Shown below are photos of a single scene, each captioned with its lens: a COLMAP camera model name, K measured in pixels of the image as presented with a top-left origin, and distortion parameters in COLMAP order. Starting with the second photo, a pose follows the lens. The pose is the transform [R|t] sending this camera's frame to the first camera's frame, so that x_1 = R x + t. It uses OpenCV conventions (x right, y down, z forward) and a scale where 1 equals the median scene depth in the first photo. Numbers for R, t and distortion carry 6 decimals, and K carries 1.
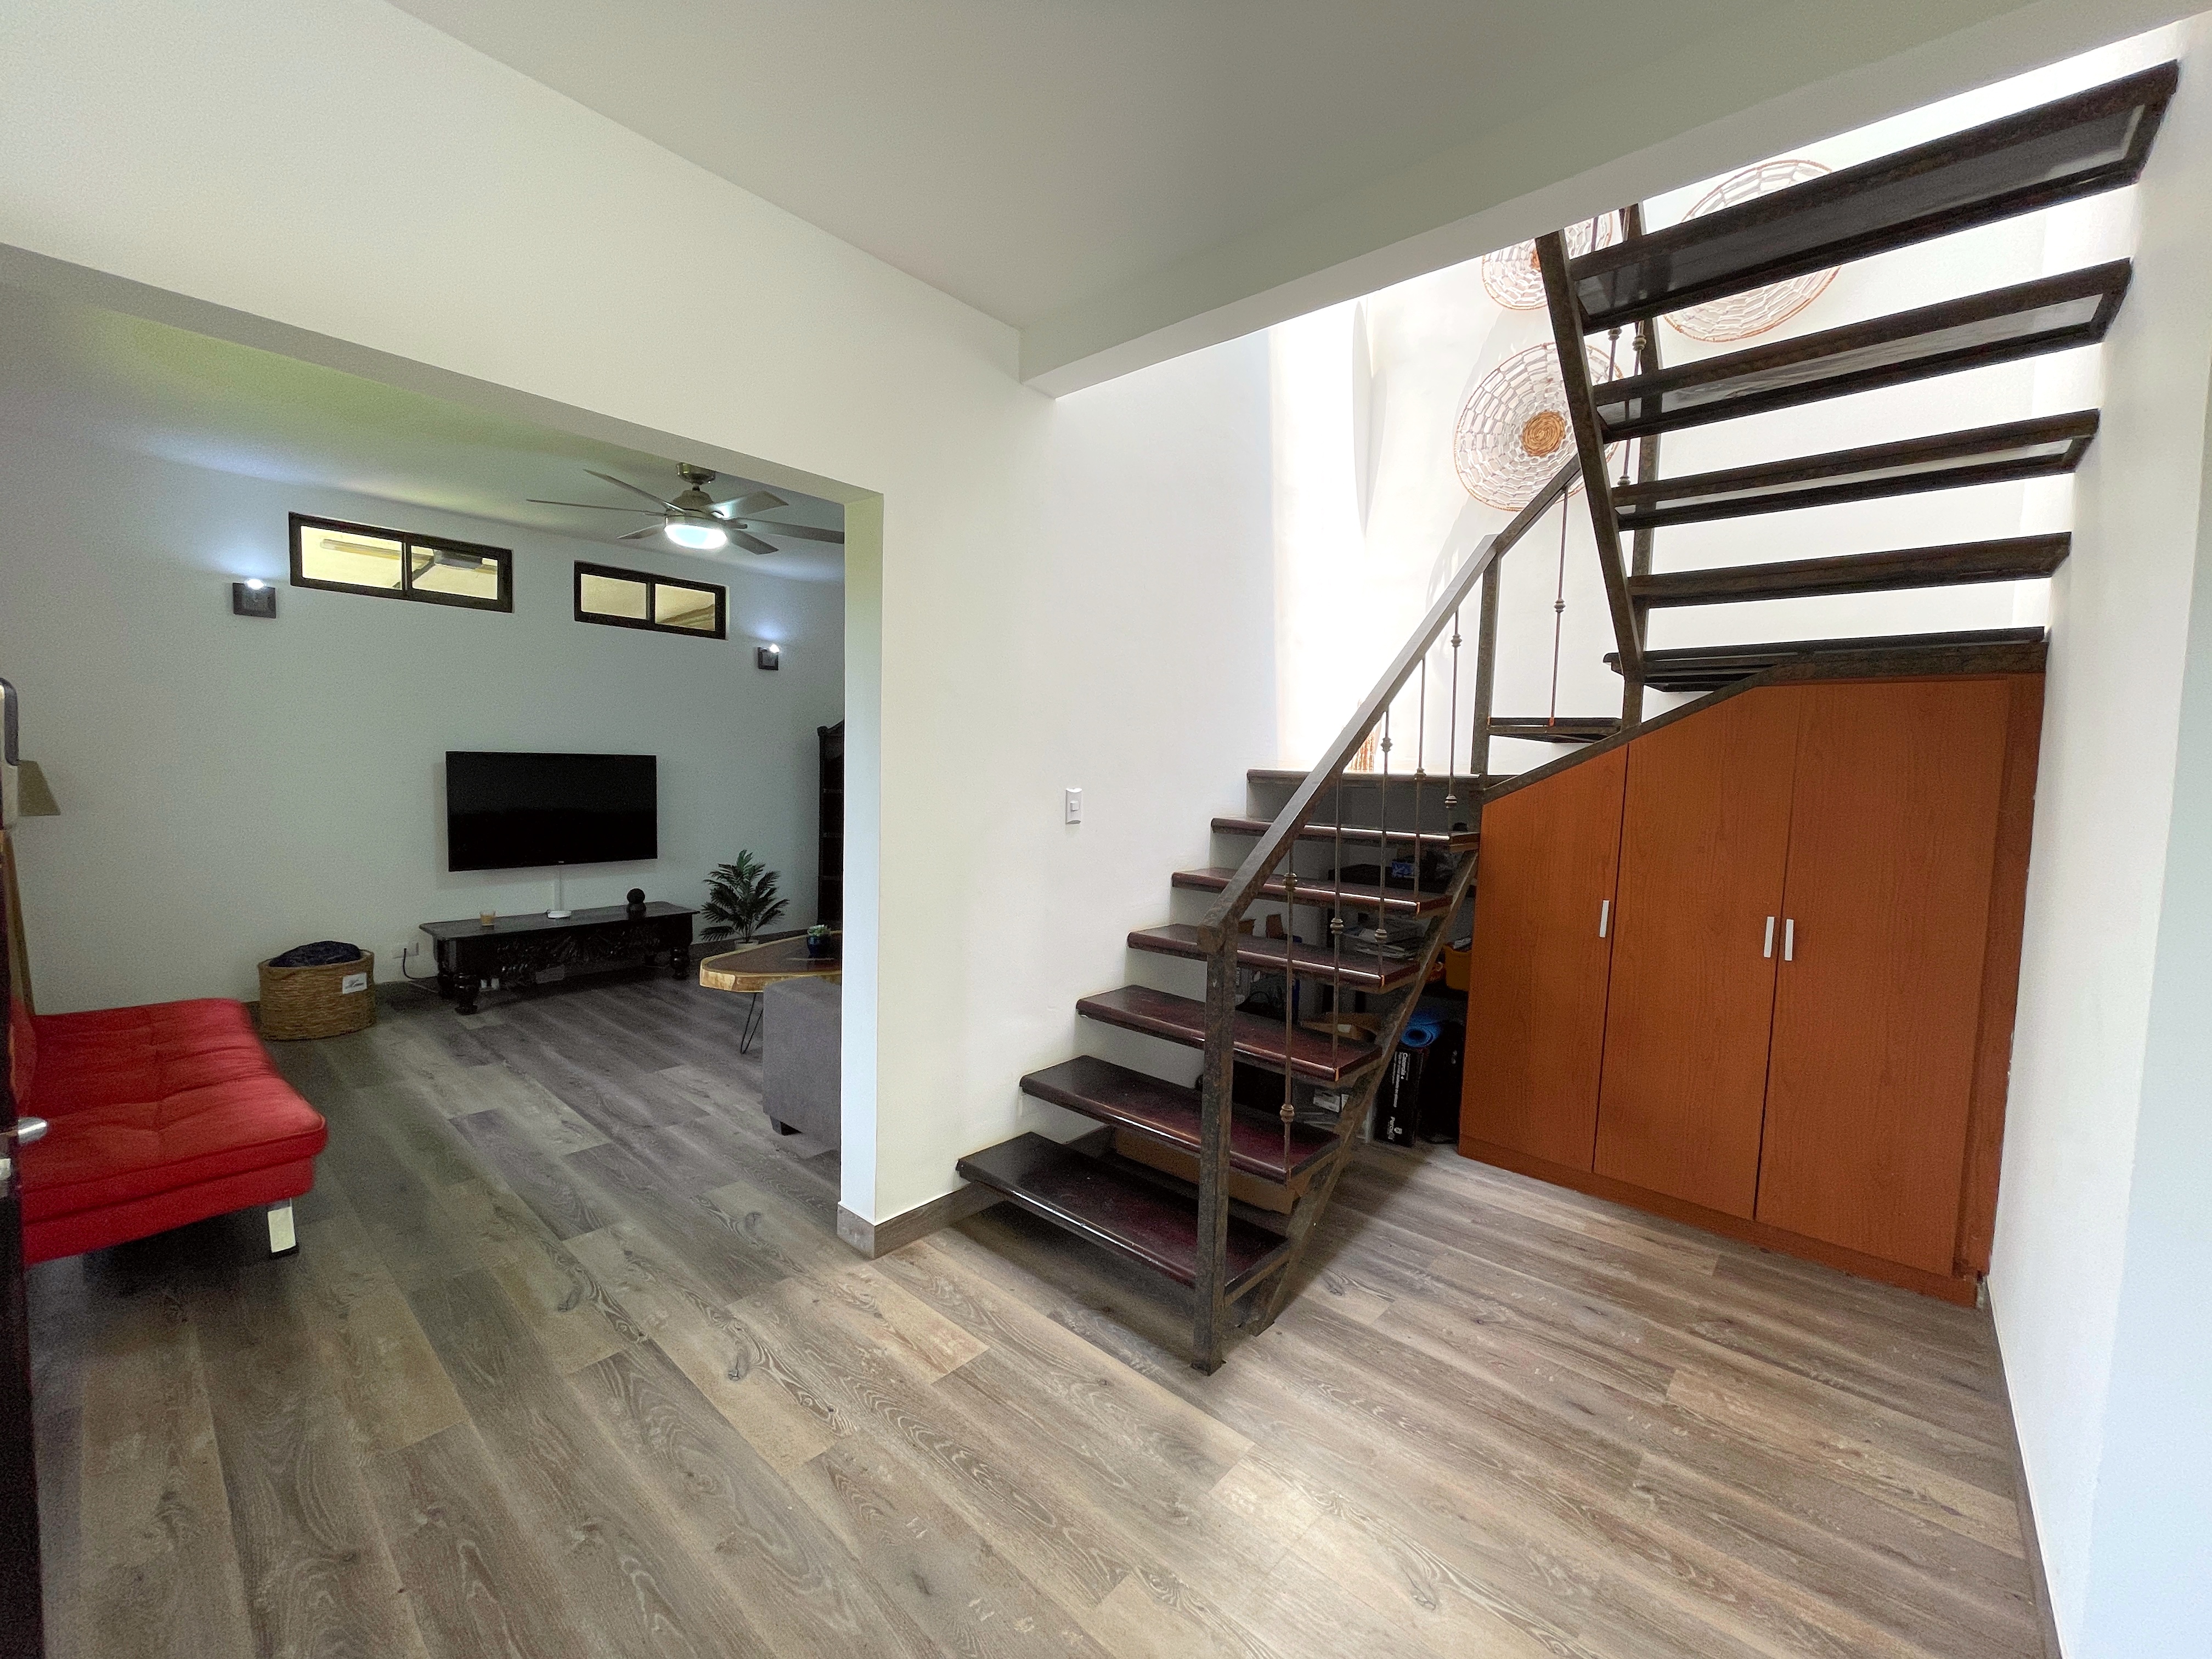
lens RADIAL K [[893.9, 0, 1096.1], [0, 893.9, 829.5], [0, 0, 1]] dist [-0.010364, 0.002792]
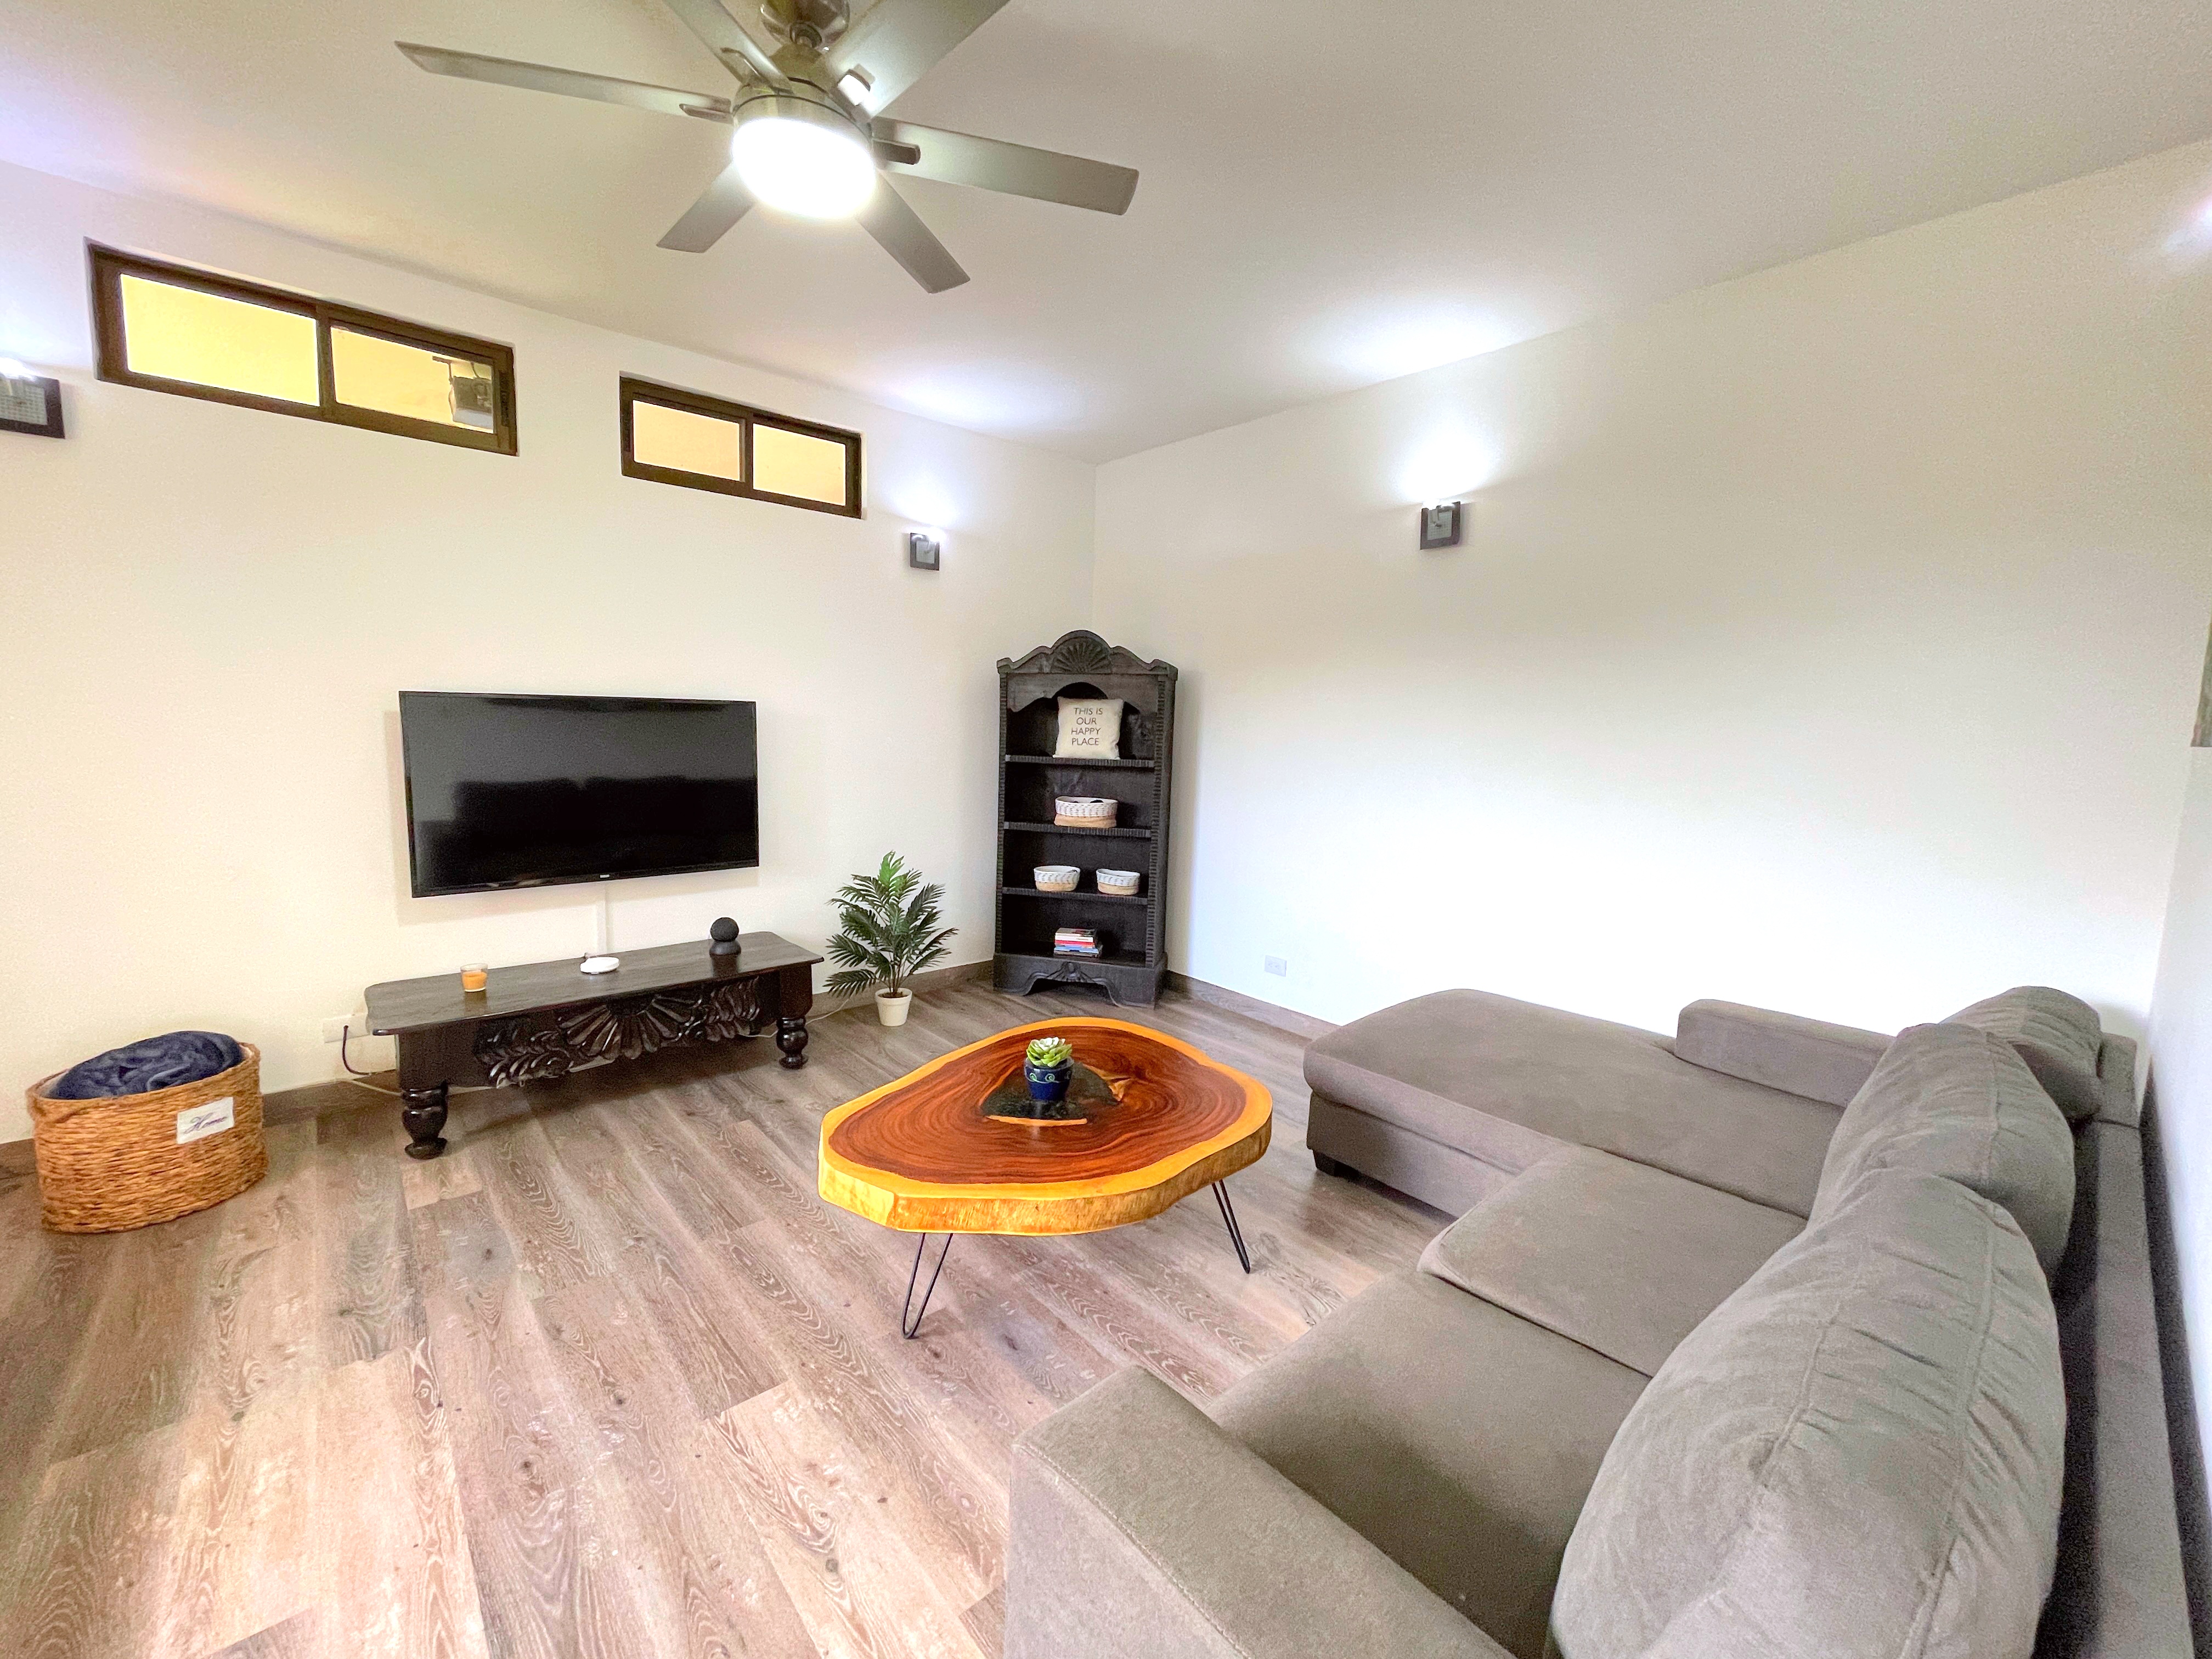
lens RADIAL K [[888.7, 0, 1097.6], [0, 888.7, 831.1], [0, 0, 1]] dist [-0.000707, -0.000331]
pose [[0.991867, 0.019631, -0.125752, -0.218841], [-0.013169, 0.998559, 0.052018, -0.034928], [0.126592, -0.049939, 0.990697, 0.508637]]
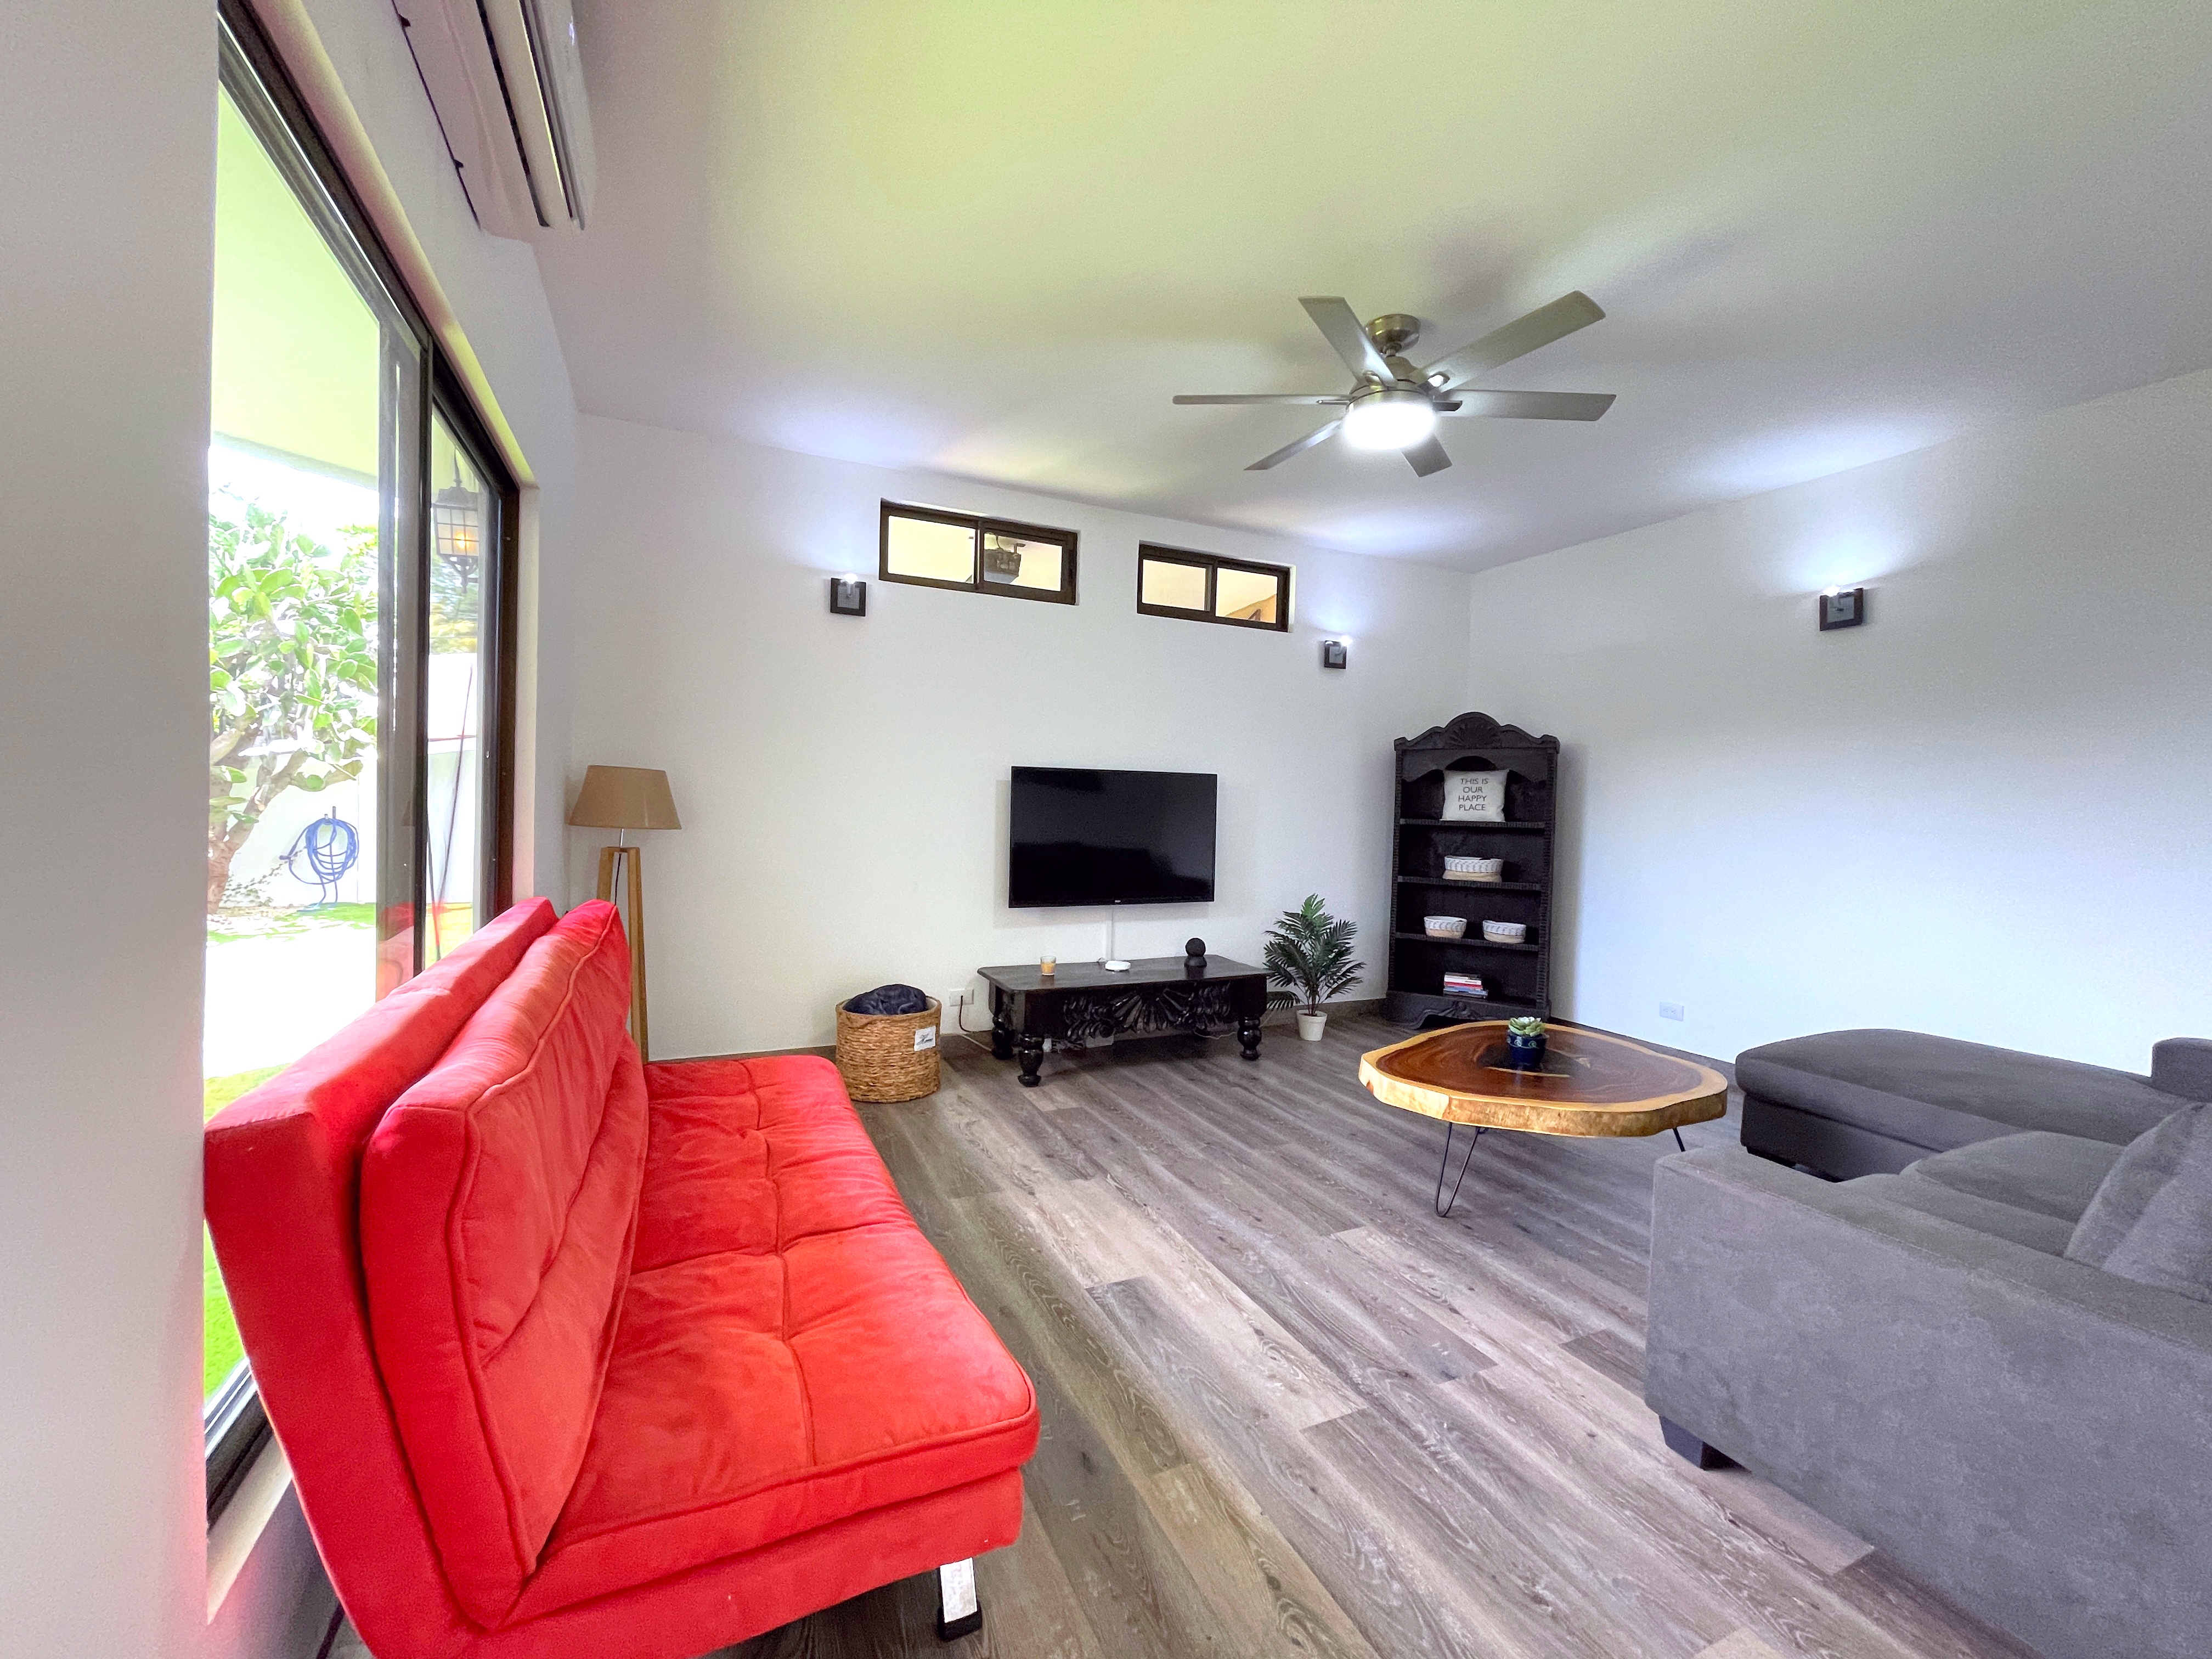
lens RADIAL K [[893.9, 0, 1096.1], [0, 893.9, 829.5], [0, 0, 1]] dist [-0.010364, 0.002792]
pose [[0.914609, 0.009613, -0.404226, -0.329119], [-0.031182, 0.998417, -0.046809, 0.010785], [0.403136, 0.055416, 0.913461, 0.270725]]
